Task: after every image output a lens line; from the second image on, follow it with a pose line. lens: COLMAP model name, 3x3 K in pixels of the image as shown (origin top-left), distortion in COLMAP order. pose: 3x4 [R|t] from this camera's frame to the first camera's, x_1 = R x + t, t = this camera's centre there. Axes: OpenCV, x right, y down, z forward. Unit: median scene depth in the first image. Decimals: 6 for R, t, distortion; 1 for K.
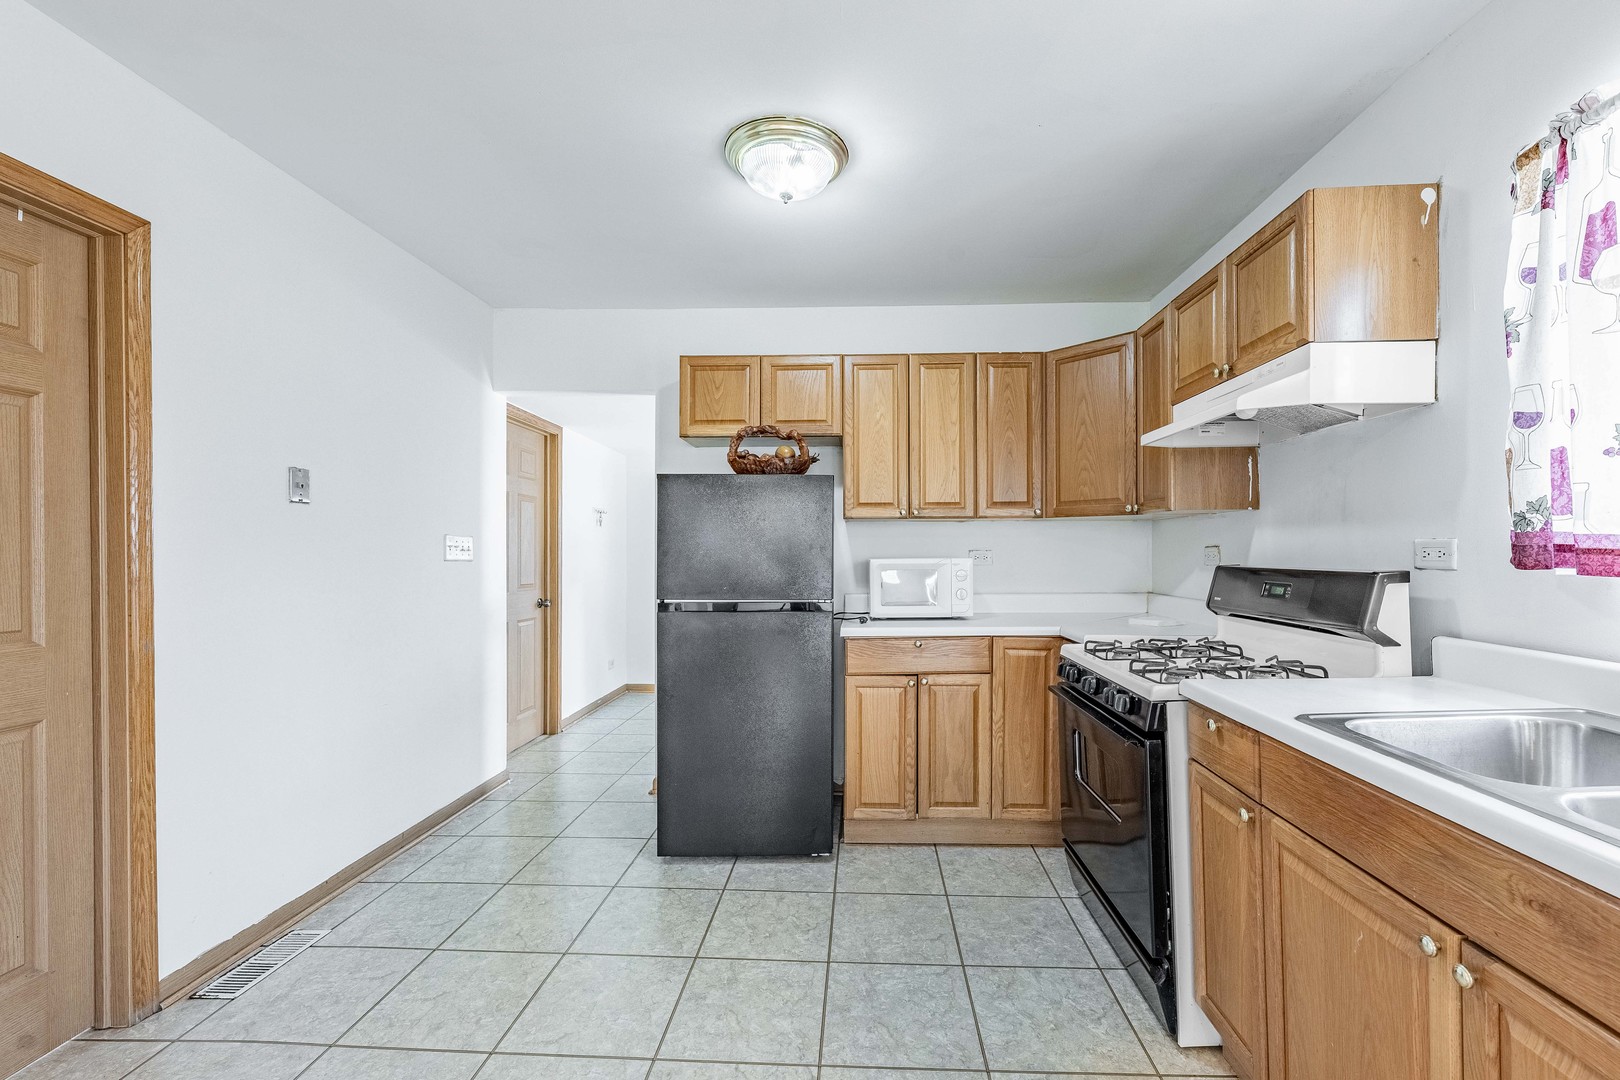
lens RADIAL K [[668.5, 0, 823.2], [0, 668.5, 550.2], [0, 0, 1]] dist [0.016605, -0.000223]
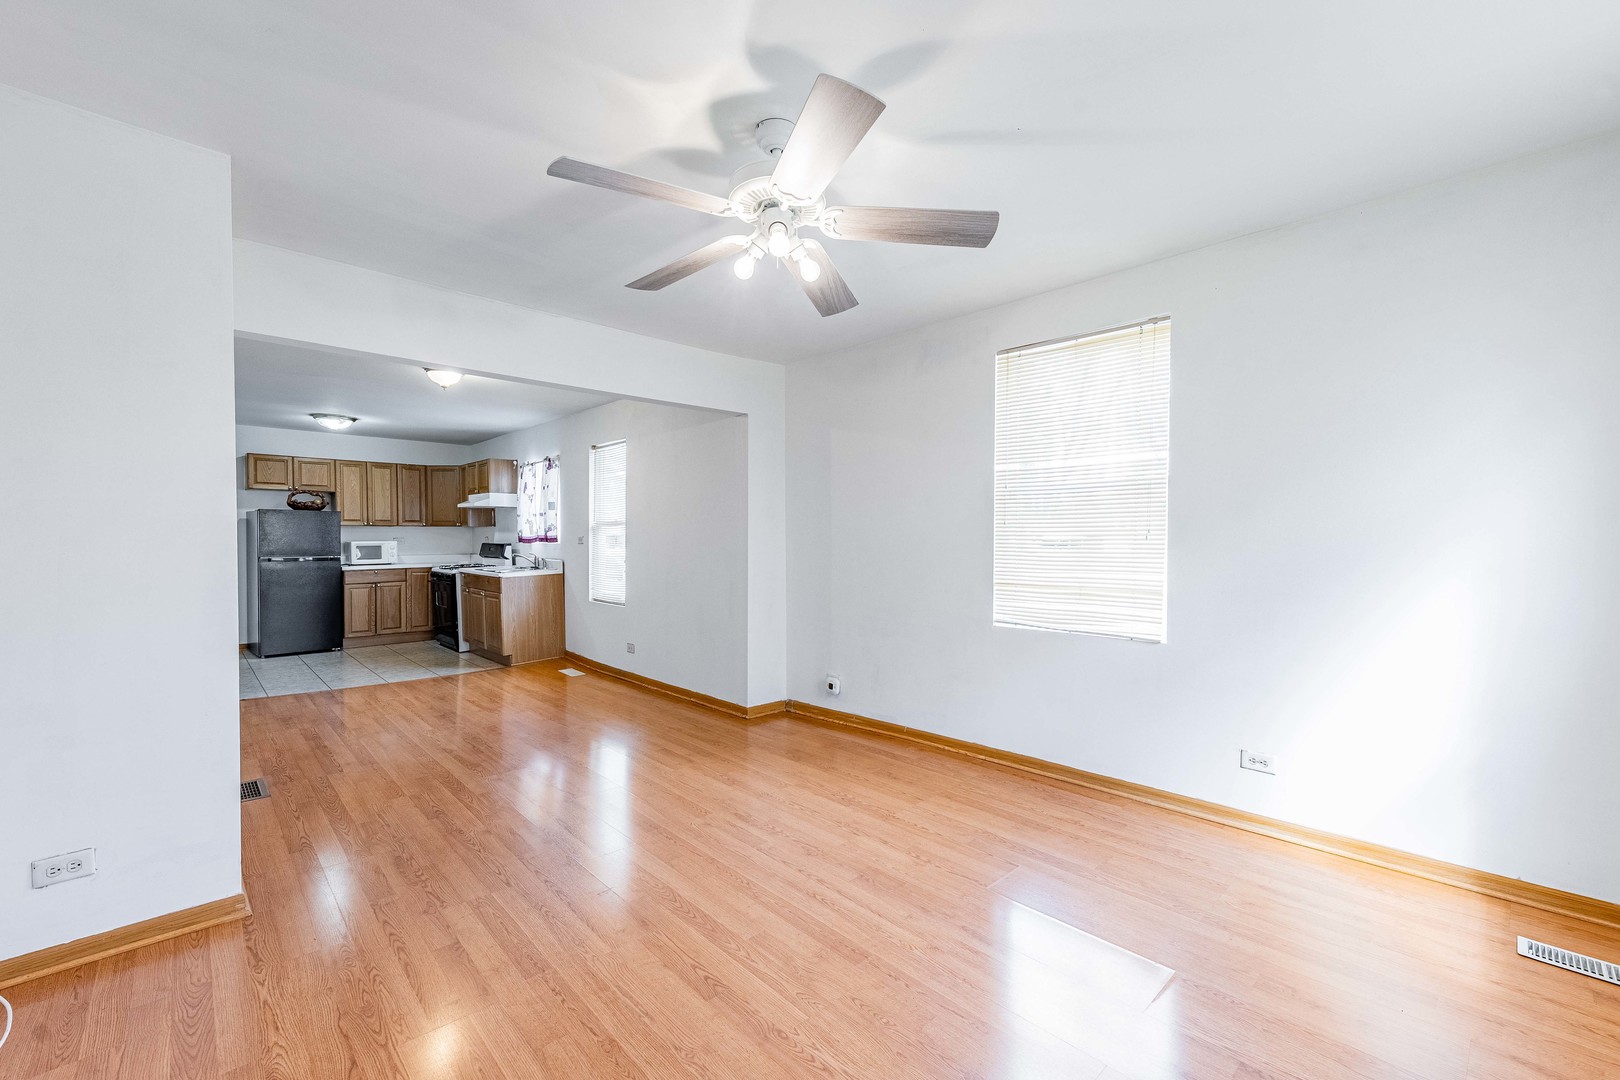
lens RADIAL K [[668.5, 0, 825.2], [0, 668.5, 547.9], [0, 0, 1]] dist [0.016605, -0.000223]
pose [[0.672160, -0.011143, 0.740322, -0.667788], [-0.002695, 0.999843, 0.017496, -0.013876], [-0.740401, -0.013755, 0.672024, -2.245000]]
